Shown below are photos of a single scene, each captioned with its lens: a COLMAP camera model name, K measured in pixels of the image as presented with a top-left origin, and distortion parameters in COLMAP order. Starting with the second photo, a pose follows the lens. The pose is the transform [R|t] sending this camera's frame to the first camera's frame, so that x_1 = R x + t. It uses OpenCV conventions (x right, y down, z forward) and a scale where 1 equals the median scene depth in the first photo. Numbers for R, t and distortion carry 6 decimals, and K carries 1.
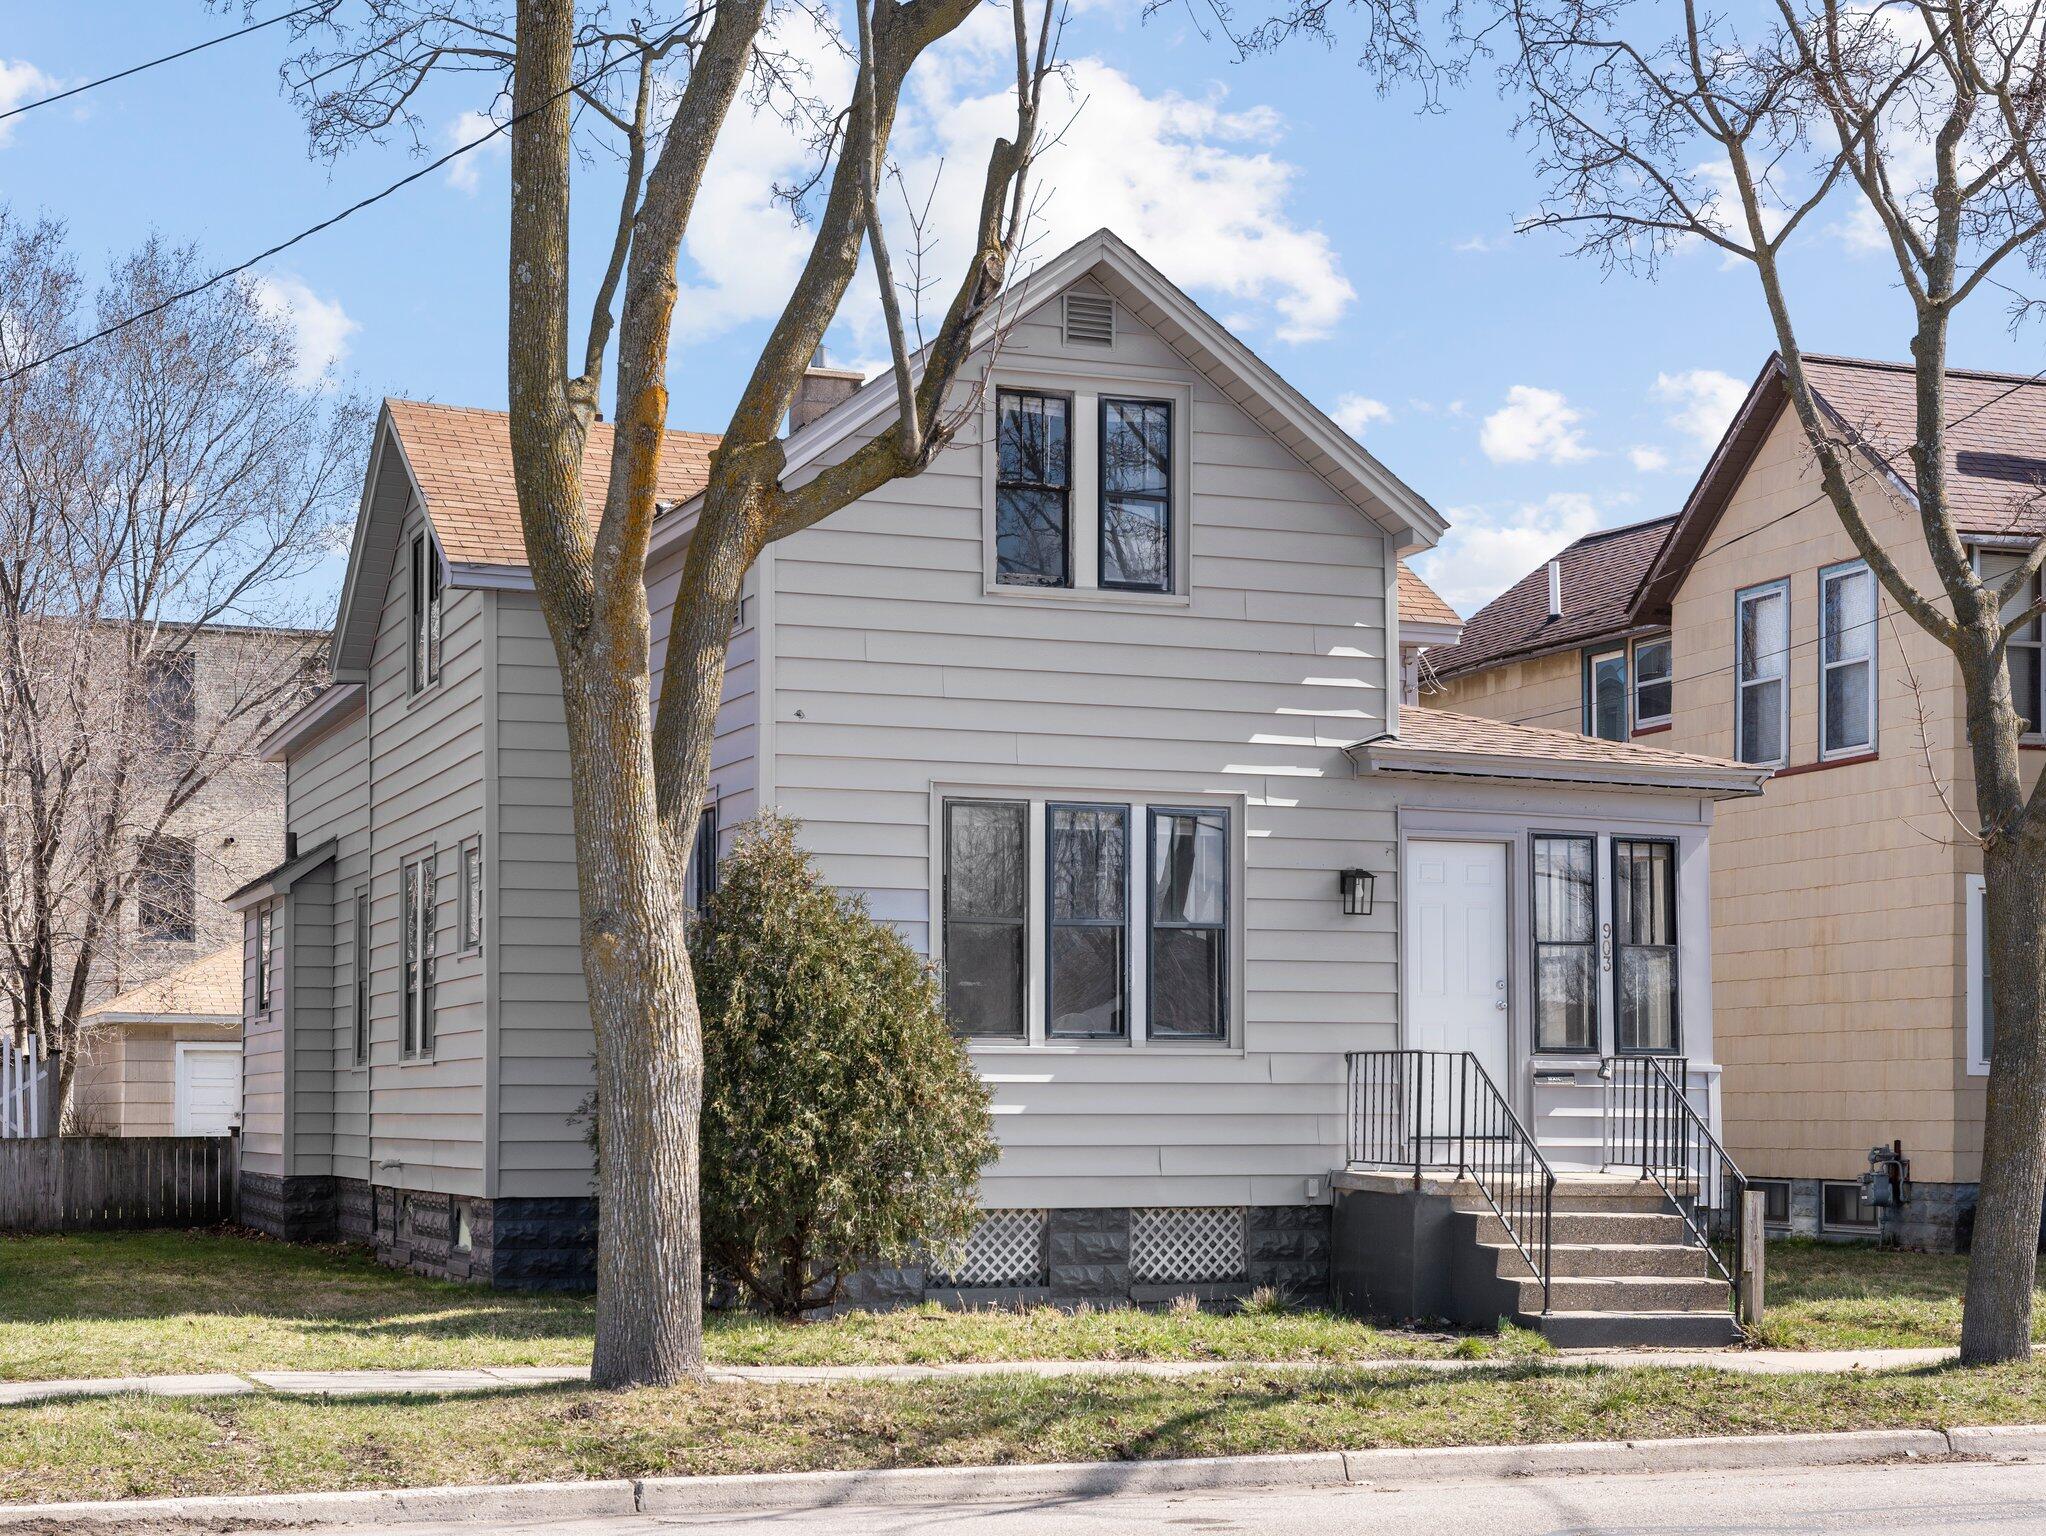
lens RADIAL K [[3076.7, 0, 1020.2], [0, 3076.7, 963.6], [0, 0, 1]] dist [0.003393, -0.002897]
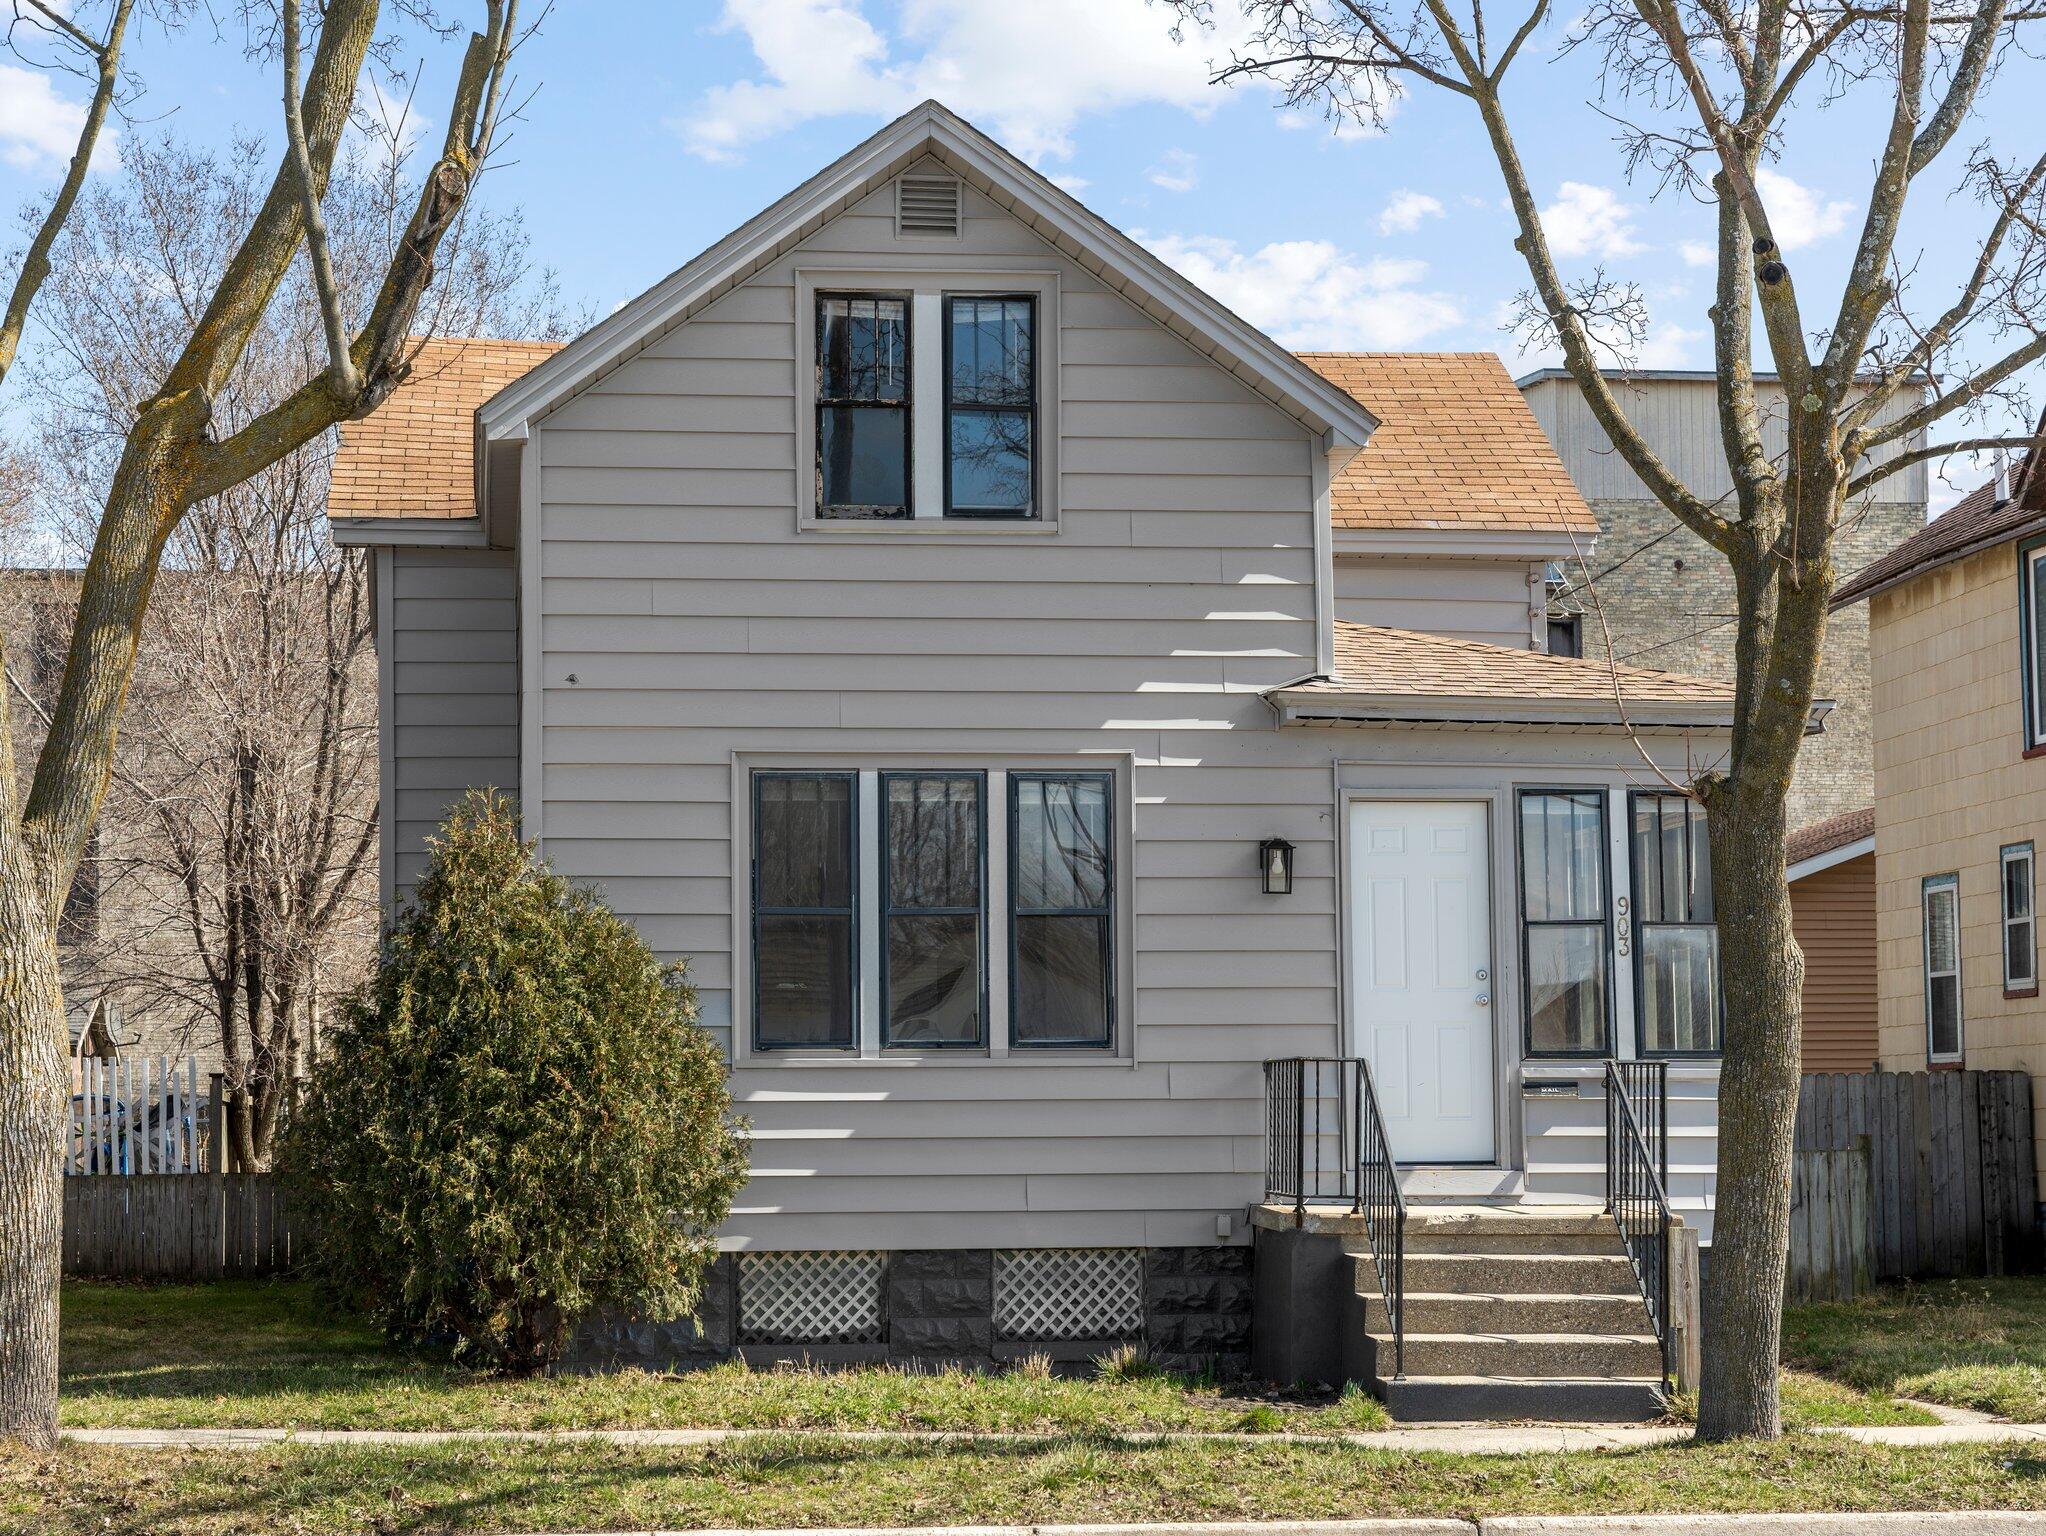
lens RADIAL K [[3780.2, 0, 1023.0], [0, 3780.2, 768.0], [0, 0, 1]] dist [0.040016, 0.100336]
pose [[0.971963, -0.030563, -0.233140, 0.288333], [0.019031, 0.998489, -0.051553, 0.001486], [0.234363, 0.045671, 0.971076, -0.007949]]
